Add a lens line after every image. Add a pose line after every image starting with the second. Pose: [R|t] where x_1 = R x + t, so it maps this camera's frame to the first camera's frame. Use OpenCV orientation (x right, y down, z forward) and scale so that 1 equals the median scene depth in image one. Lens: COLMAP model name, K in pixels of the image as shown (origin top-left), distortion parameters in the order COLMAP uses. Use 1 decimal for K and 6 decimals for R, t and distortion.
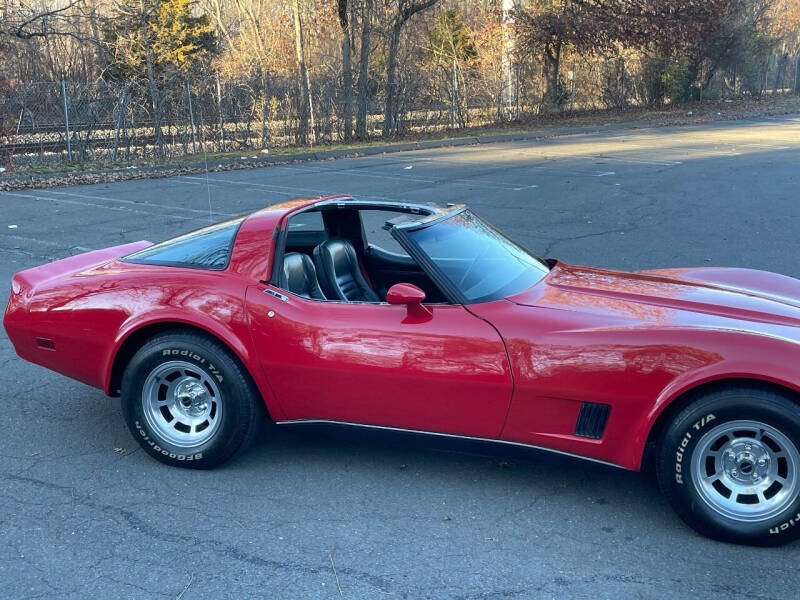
lens RADIAL K [[1052.2, 0, 404.0], [0, 1052.2, 300.5], [0, 0, 1]] dist [0.134340, -0.263088]
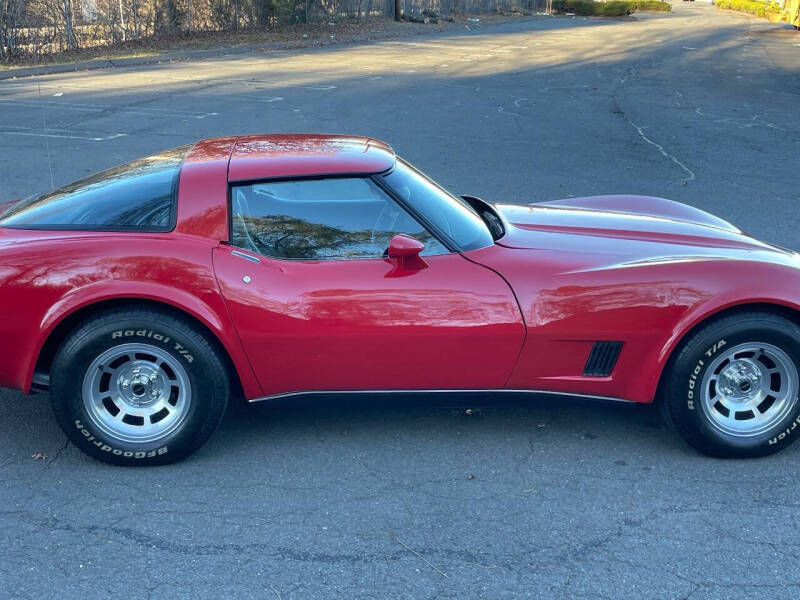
lens RADIAL K [[1052.2, 0, 404.0], [0, 1052.2, 300.5], [0, 0, 1]] dist [0.134340, -0.263088]
pose [[0.919719, -0.092846, 0.381440, -0.365198], [0.065261, 0.994271, 0.084659, -0.037470], [-0.387114, -0.052970, 0.920509, 0.154019]]
